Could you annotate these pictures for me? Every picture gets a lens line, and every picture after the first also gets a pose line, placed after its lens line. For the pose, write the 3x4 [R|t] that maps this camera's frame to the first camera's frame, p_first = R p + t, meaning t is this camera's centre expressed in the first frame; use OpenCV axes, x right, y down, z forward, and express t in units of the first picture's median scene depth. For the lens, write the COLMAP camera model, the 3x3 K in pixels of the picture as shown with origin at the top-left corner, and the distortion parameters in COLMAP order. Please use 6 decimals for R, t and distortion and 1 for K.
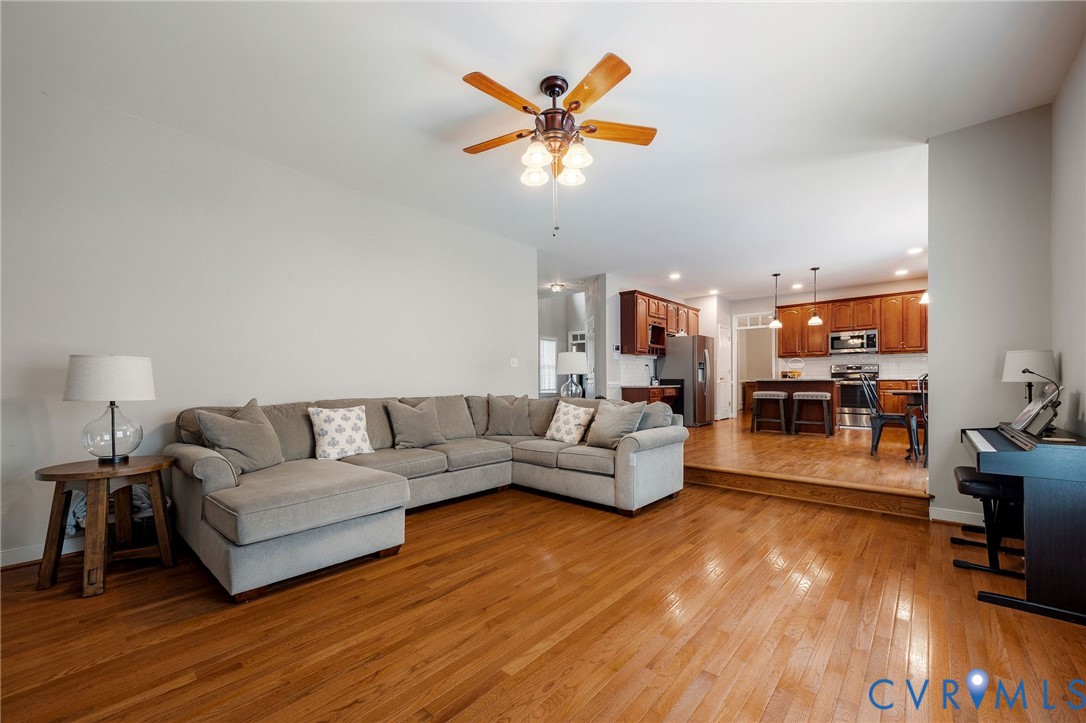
lens RADIAL K [[429.9, 0, 539.3], [0, 429.9, 382.9], [0, 0, 1]] dist [0.001373, -0.000234]
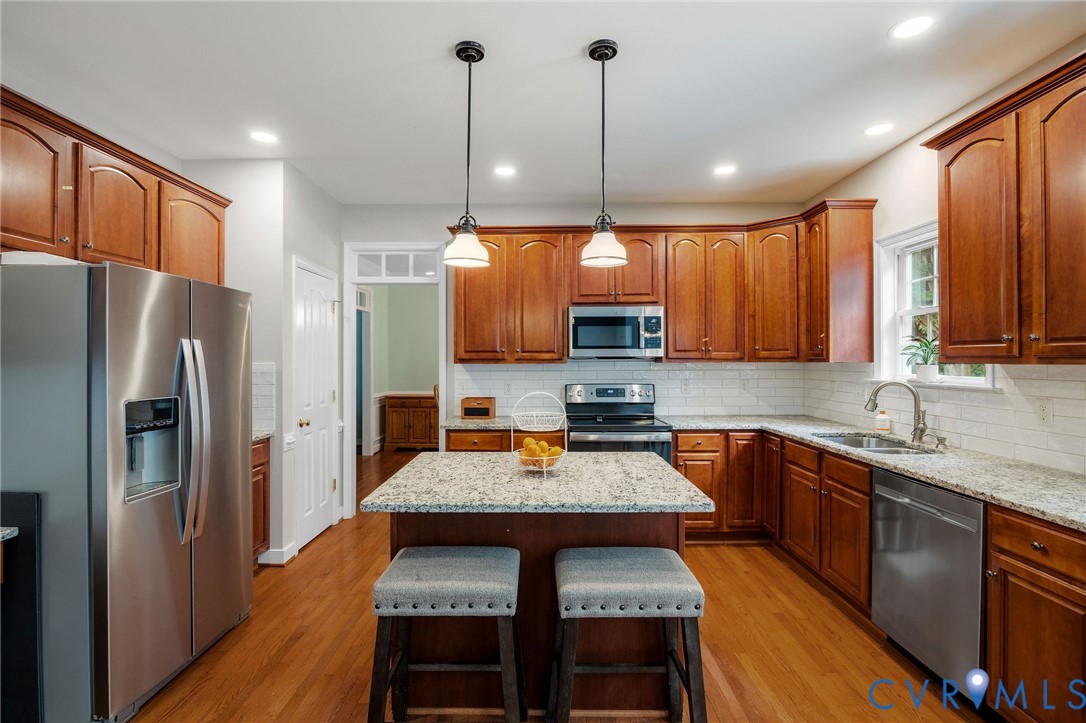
lens RADIAL K [[502.1, 0, 537.4], [0, 502.1, 360.0], [0, 0, 1]] dist [-0.008831, 0.000052]
pose [[0.753998, 0.004358, 0.656862, 0.413064], [-0.001231, 0.999986, -0.005222, -0.076405], [-0.656875, 0.003129, 0.753993, 0.798228]]
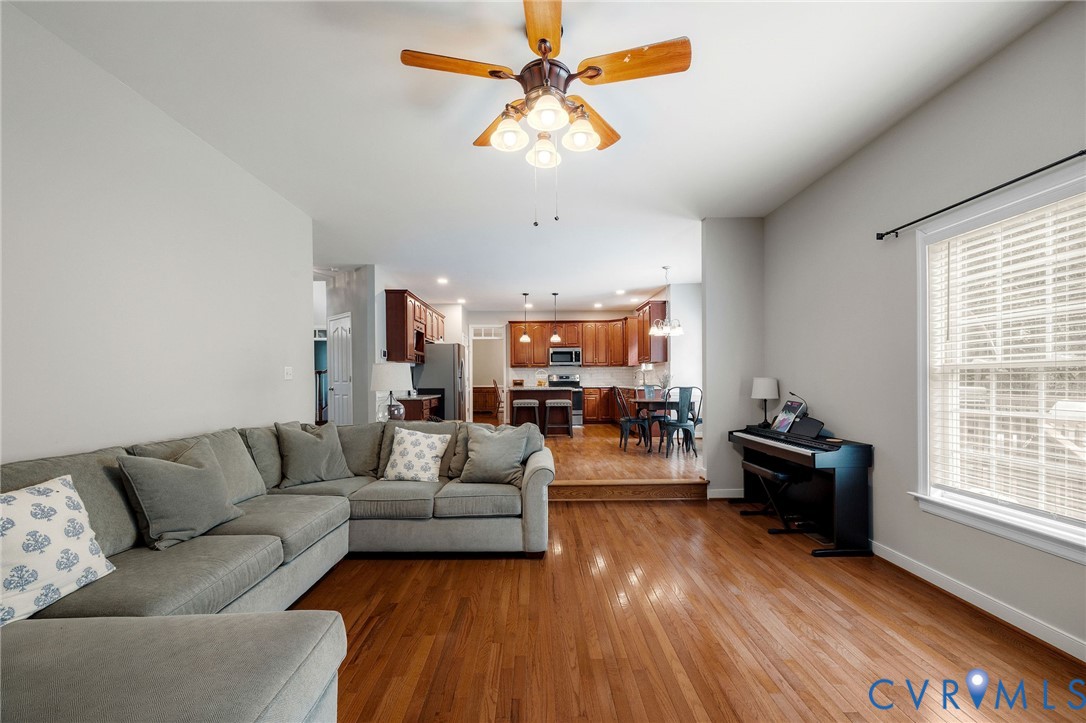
lens RADIAL K [[429.9, 0, 539.3], [0, 429.9, 382.9], [0, 0, 1]] dist [0.001373, -0.000234]
pose [[0.737951, -0.003267, 0.674846, -0.183287], [0.004067, 0.999992, 0.000395, -0.023767], [-0.674842, 0.002453, 0.737958, 0.164402]]
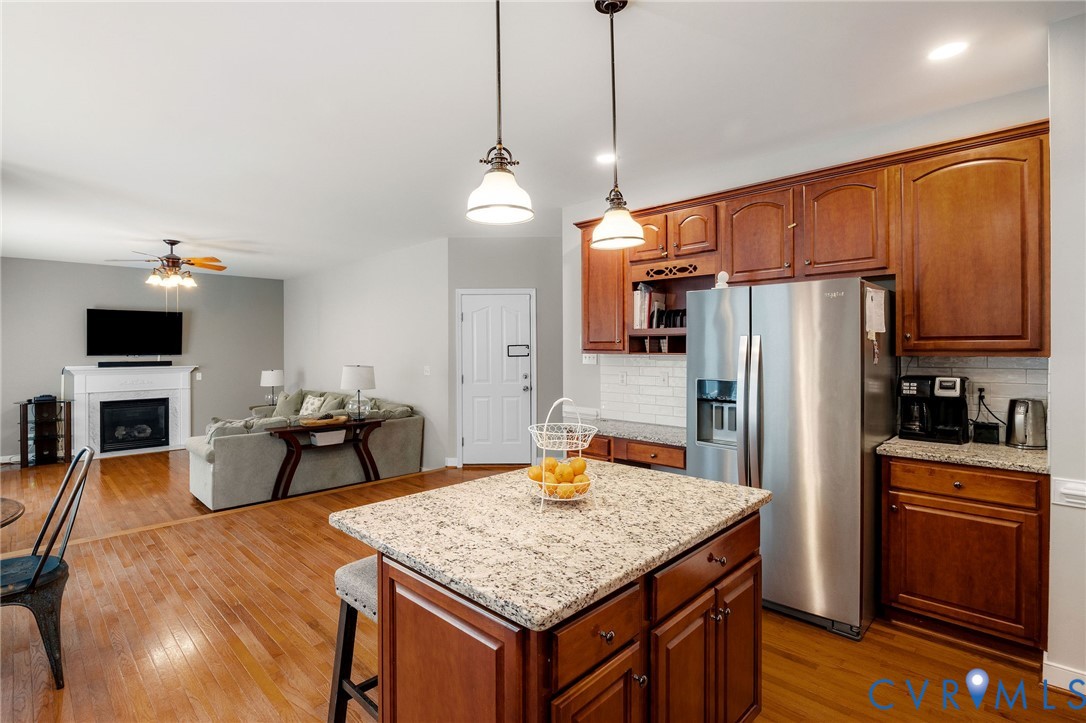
lens RADIAL K [[530.2, 0, 524.2], [0, 530.2, 348.5], [0, 0, 1]] dist [-0.004679, -0.000838]
pose [[-0.070538, 0.008343, -0.997474, 0.862314], [-0.000801, 0.999964, 0.008420, -0.083989], [0.997509, 0.001393, -0.070529, 1.027006]]
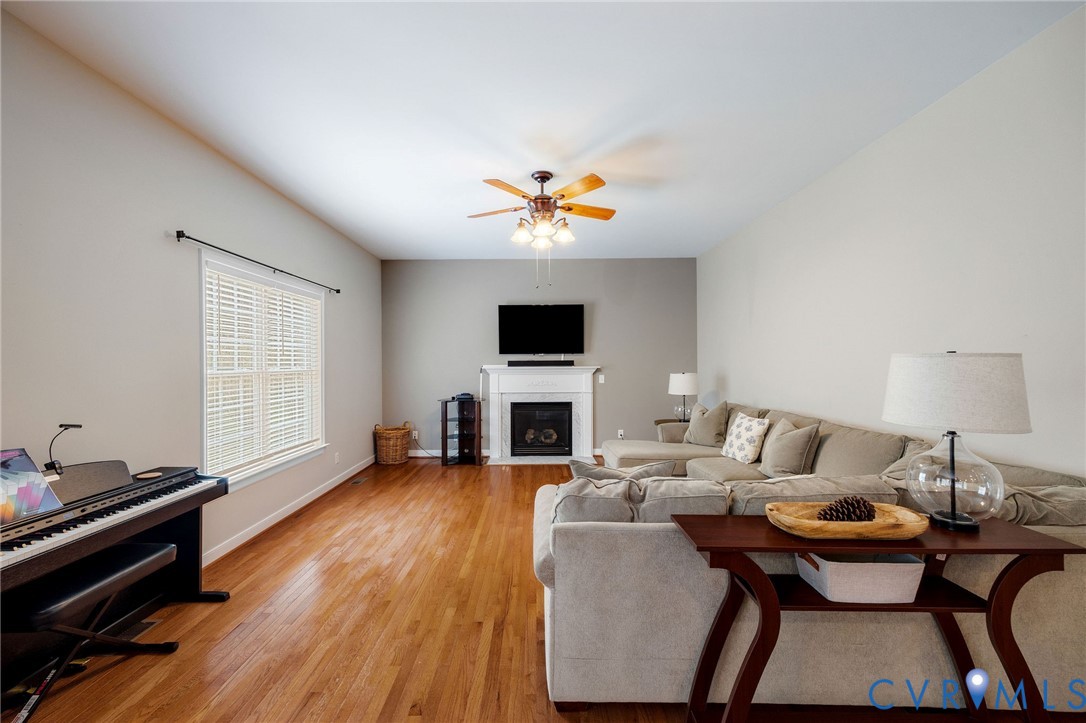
lens RADIAL K [[432.8, 0, 537.8], [0, 432.8, 361.7], [0, 0, 1]] dist [0.000737, -0.000016]
pose [[-0.739827, 0.010378, -0.672717, 0.349828], [0.008129, 0.999946, 0.006485, -0.048480], [0.672748, -0.000670, -0.739872, 0.731628]]
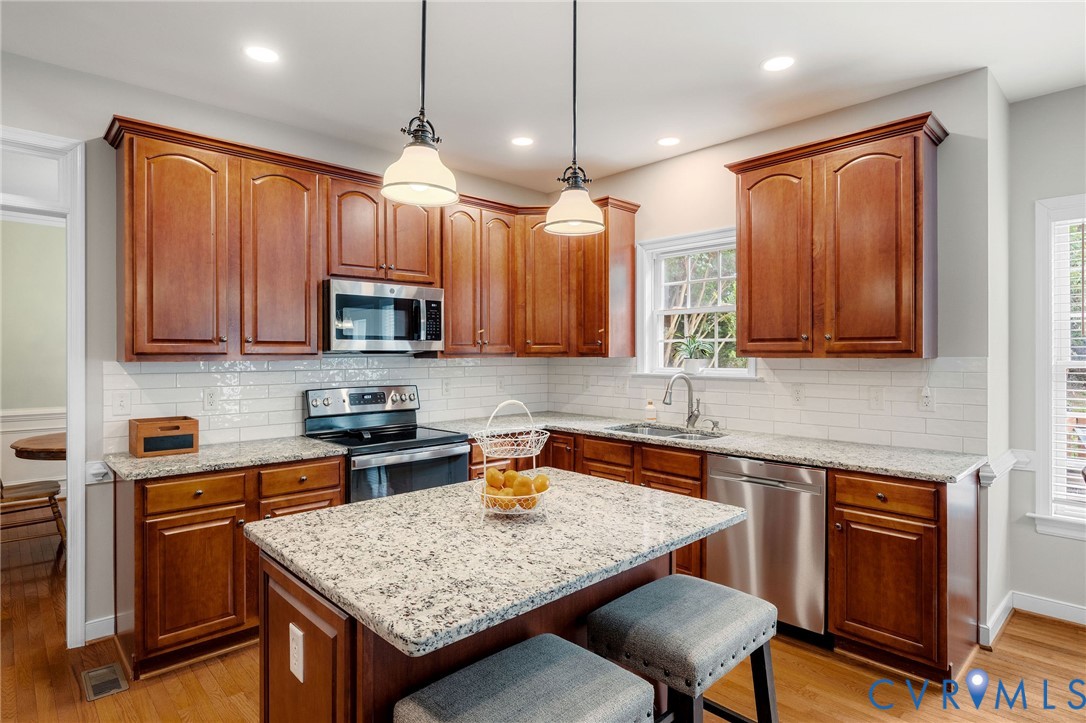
lens RADIAL K [[578.2, 0, 539.4], [0, 578.2, 356.1], [0, 0, 1]] dist [-0.002747, -0.000739]
pose [[0.087772, 0.002493, 0.996137, 0.371363], [0.003442, 0.999990, -0.002806, -0.076622], [-0.996135, 0.003675, 0.087763, 0.994066]]
